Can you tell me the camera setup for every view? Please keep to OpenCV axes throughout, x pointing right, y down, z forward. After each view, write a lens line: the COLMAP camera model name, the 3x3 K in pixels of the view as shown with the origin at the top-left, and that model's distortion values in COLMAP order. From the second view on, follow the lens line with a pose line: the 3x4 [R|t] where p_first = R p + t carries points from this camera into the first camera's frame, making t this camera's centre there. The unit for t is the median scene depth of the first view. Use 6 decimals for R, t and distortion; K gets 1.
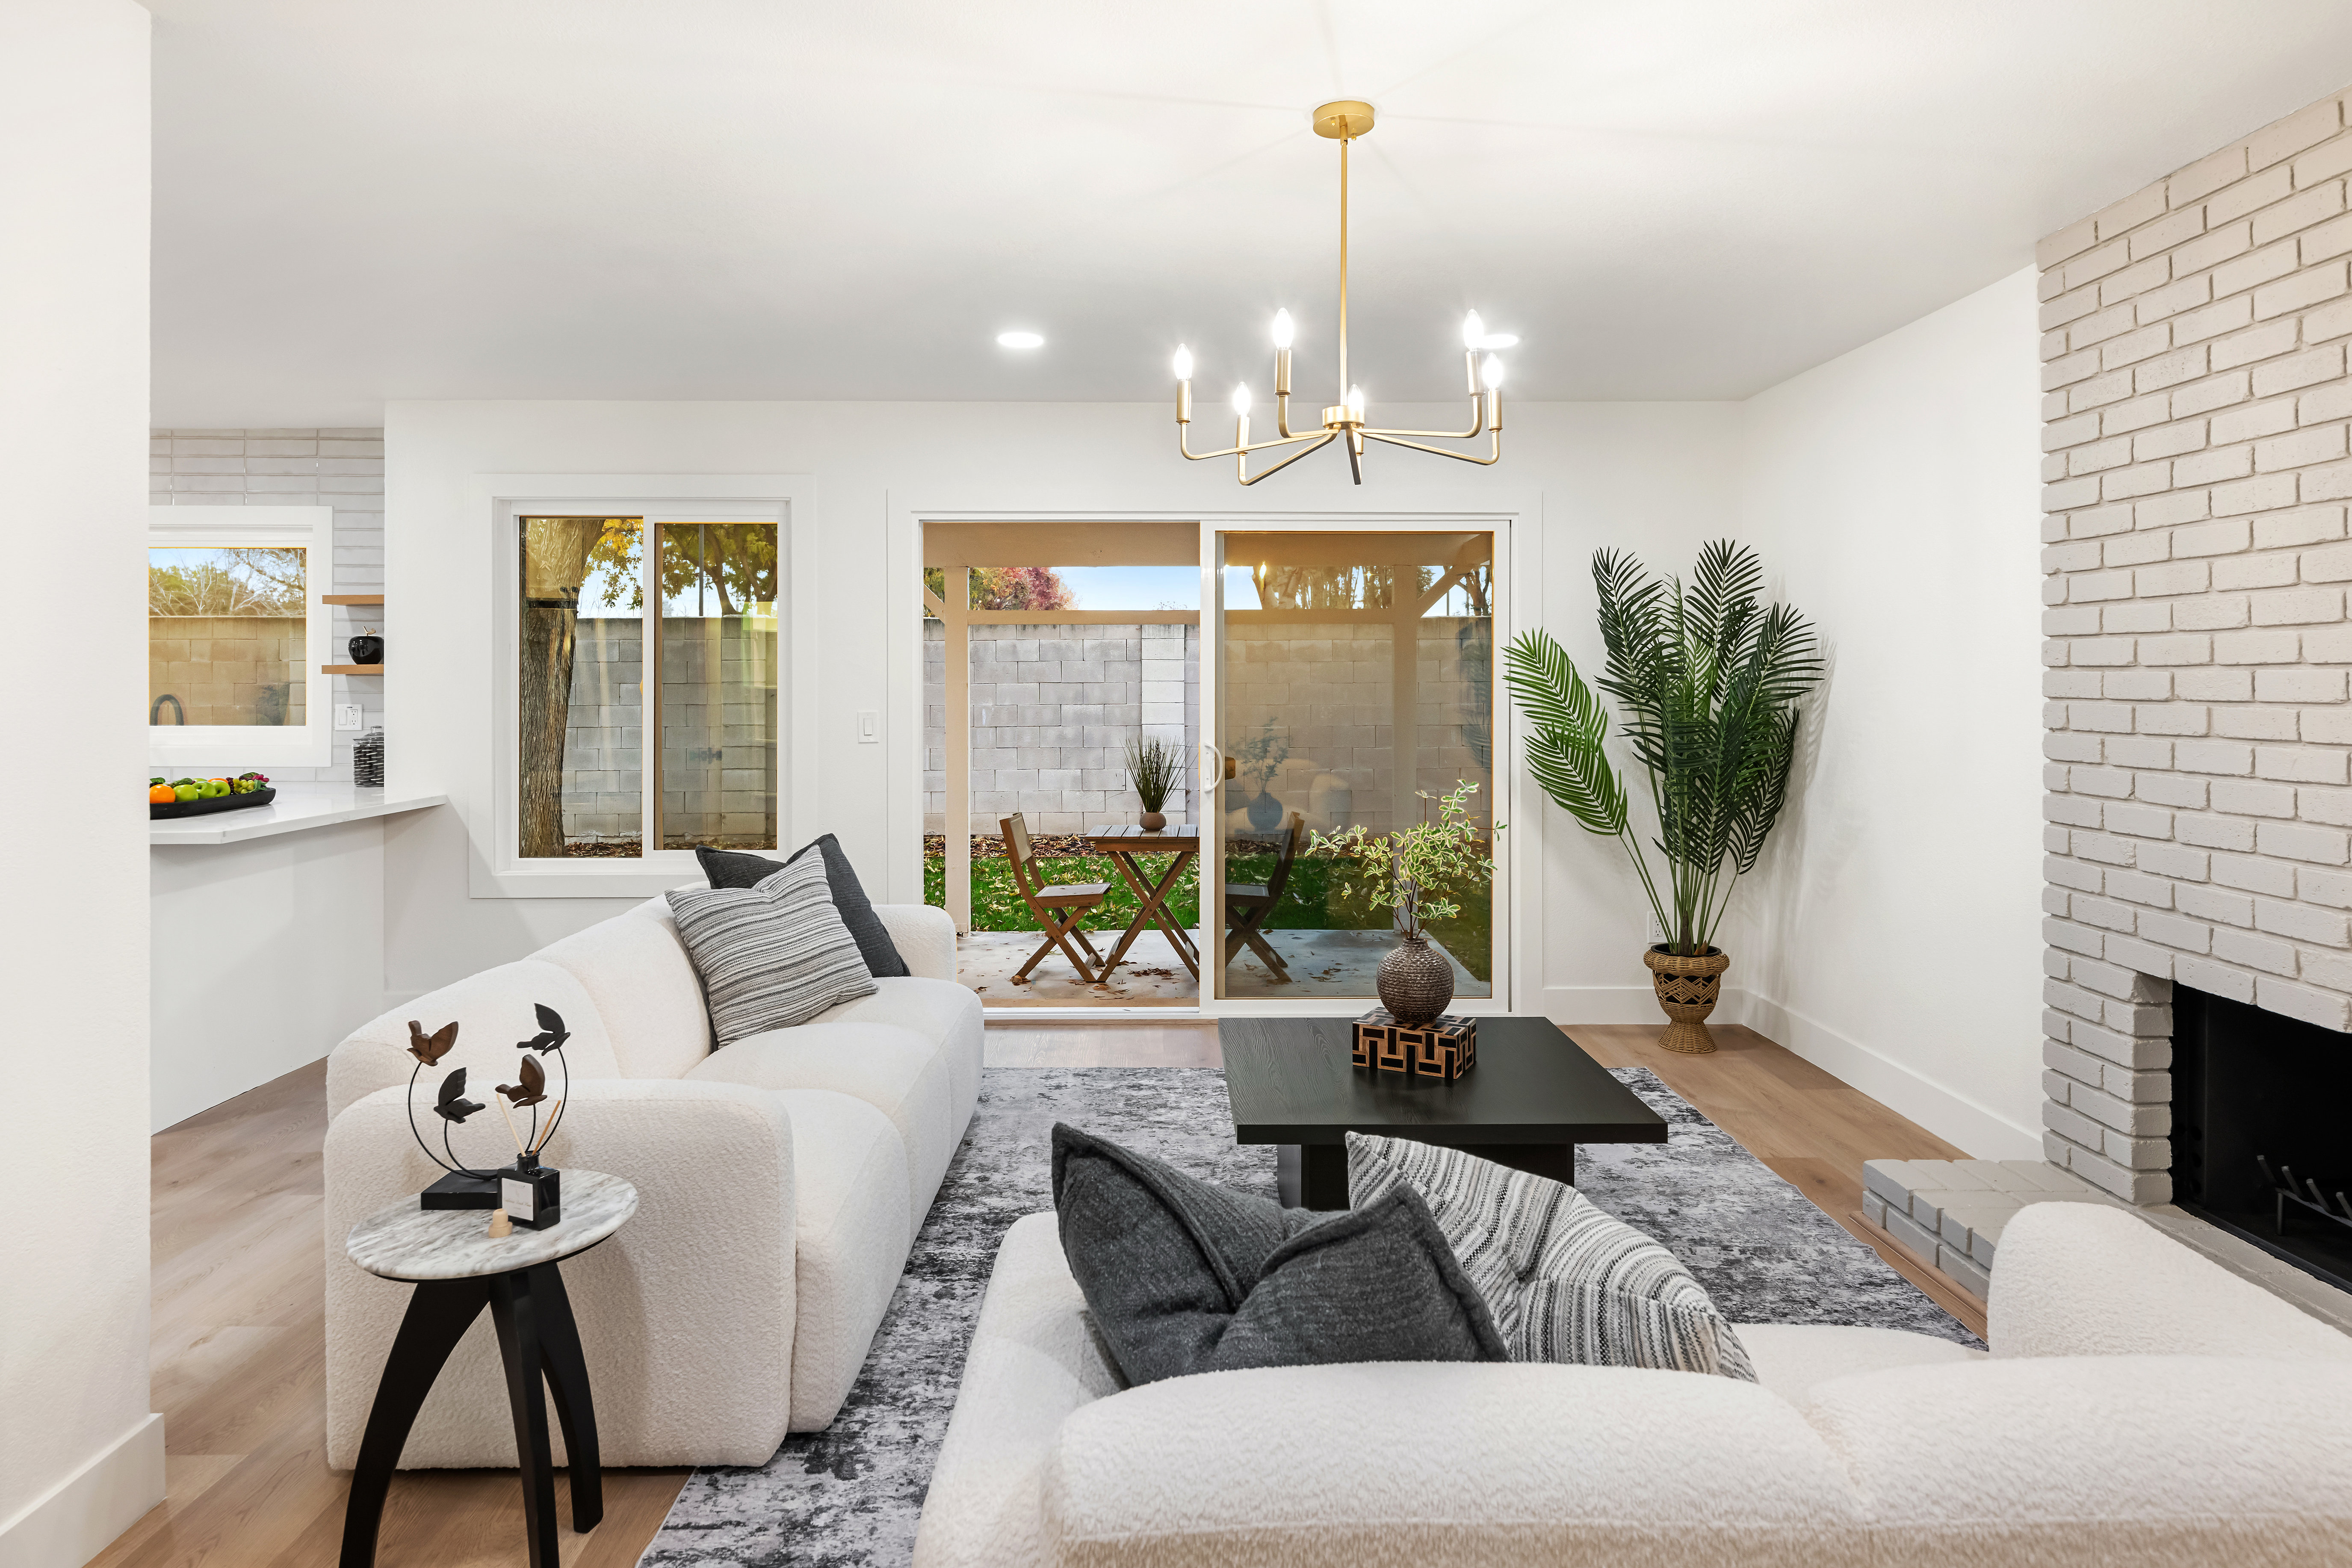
lens RADIAL K [[1372.1, 0, 1161.2], [0, 1372.1, 685.7], [0, 0, 1]] dist [-0.001388, -0.000509]
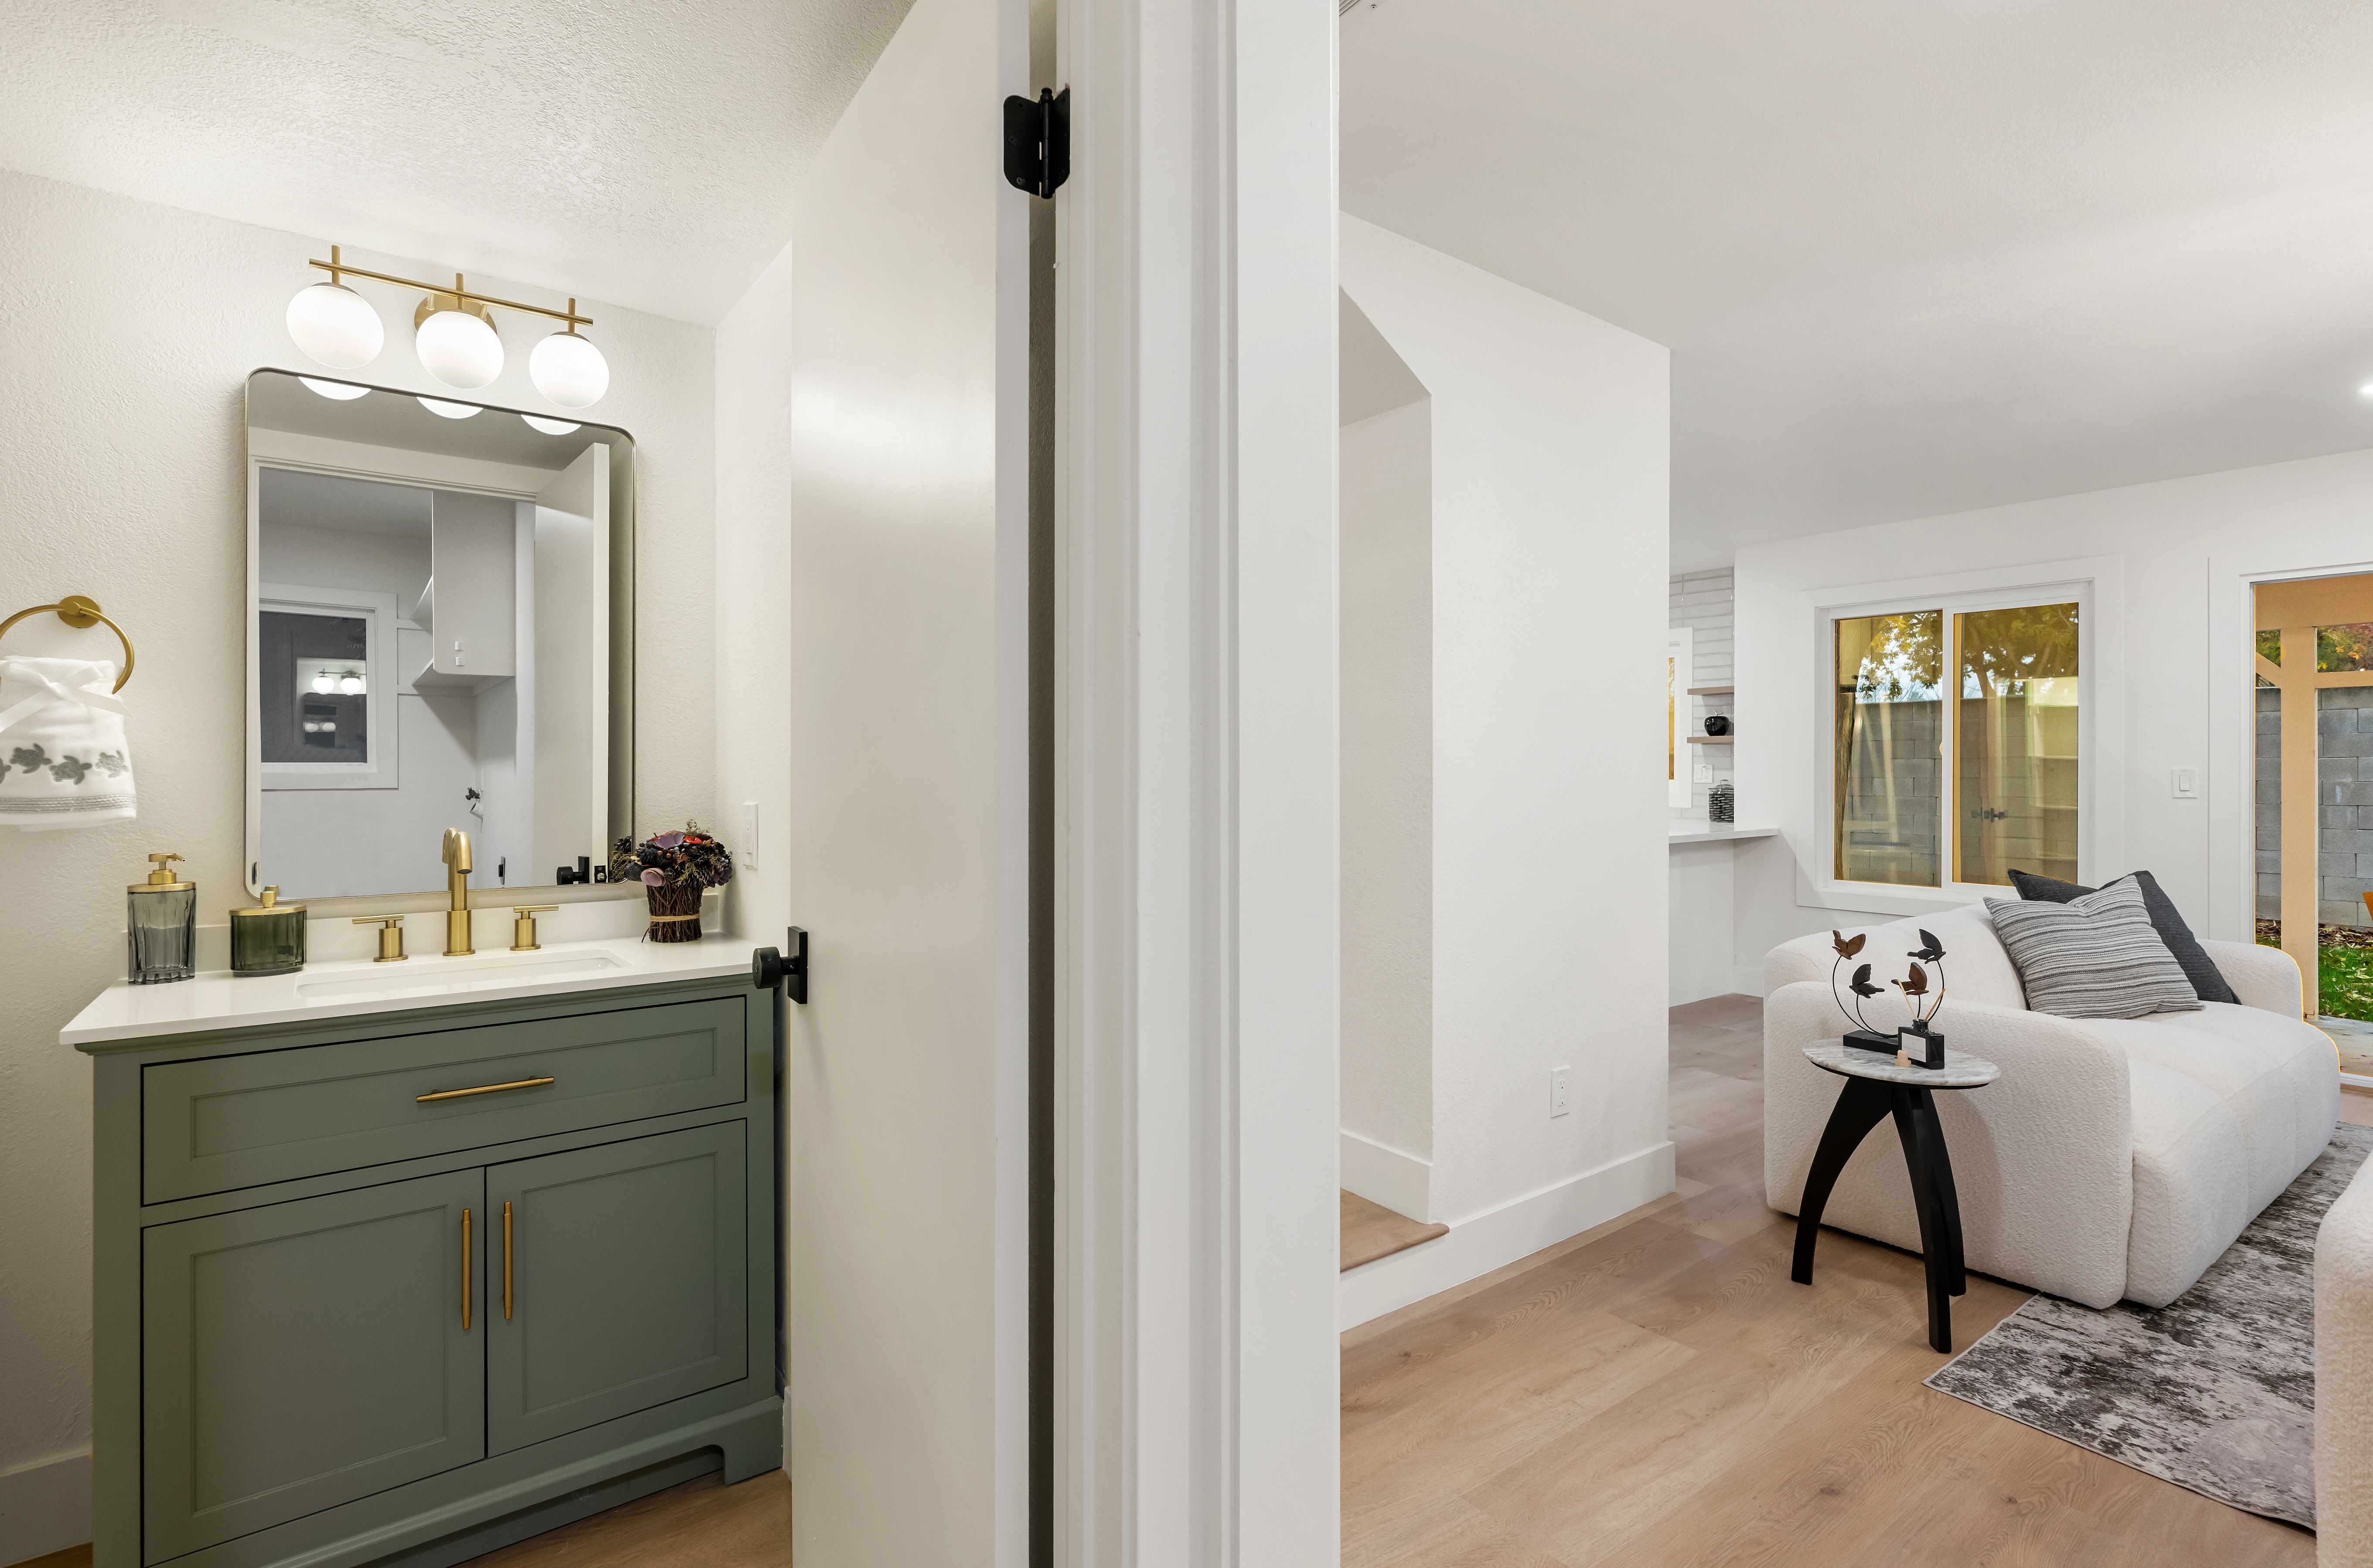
lens RADIAL K [[1120.6, 0, 1176.4], [0, 1120.6, 774.0], [0, 0, 1]] dist [-0.000184, -0.000287]
pose [[0.596455, 0.002968, -0.802641, 0.030445], [0.000208, 0.999993, 0.003852, 0.034733], [0.802646, -0.002465, 0.596450, -0.253243]]
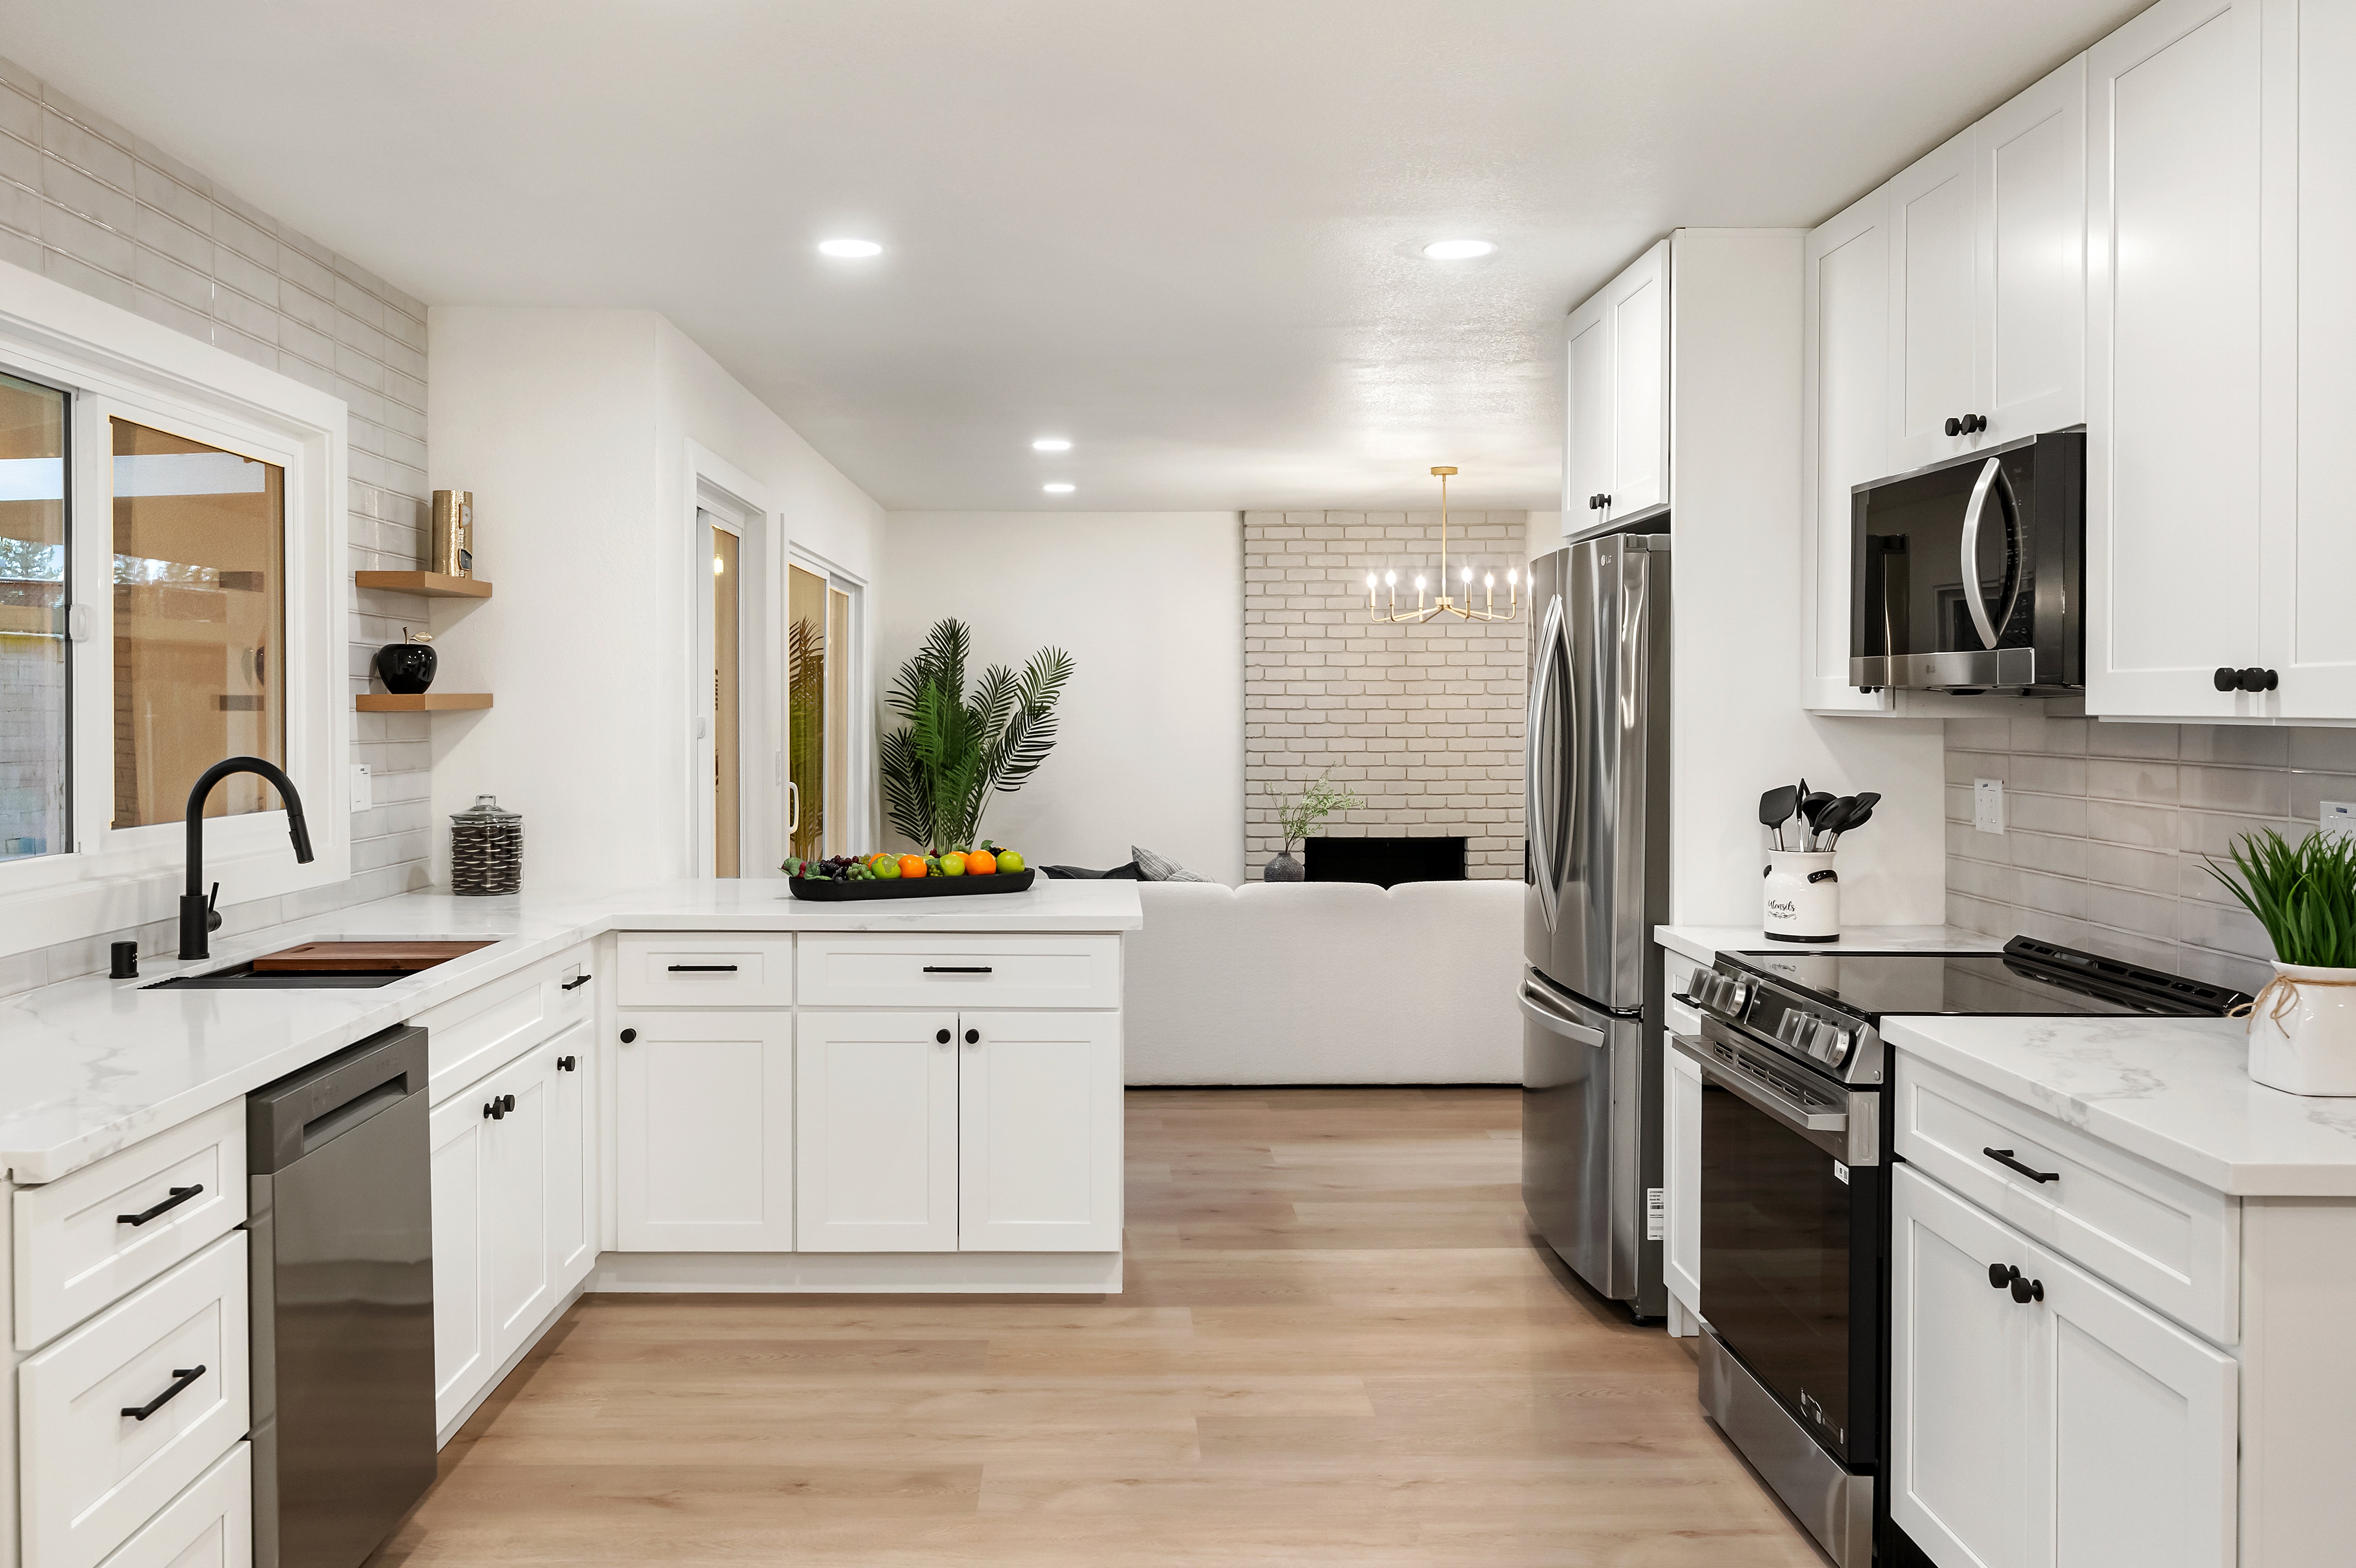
lens RADIAL K [[1895.8, 0, 1119.2], [0, 1895.8, 745.1], [0, 0, 1]] dist [-0.026227, 0.000651]
pose [[0.004094, -0.021173, 0.999767, -2.547928], [-0.001920, 0.999774, 0.021181, -0.020424], [-0.999990, -0.002006, 0.004052, 1.293060]]
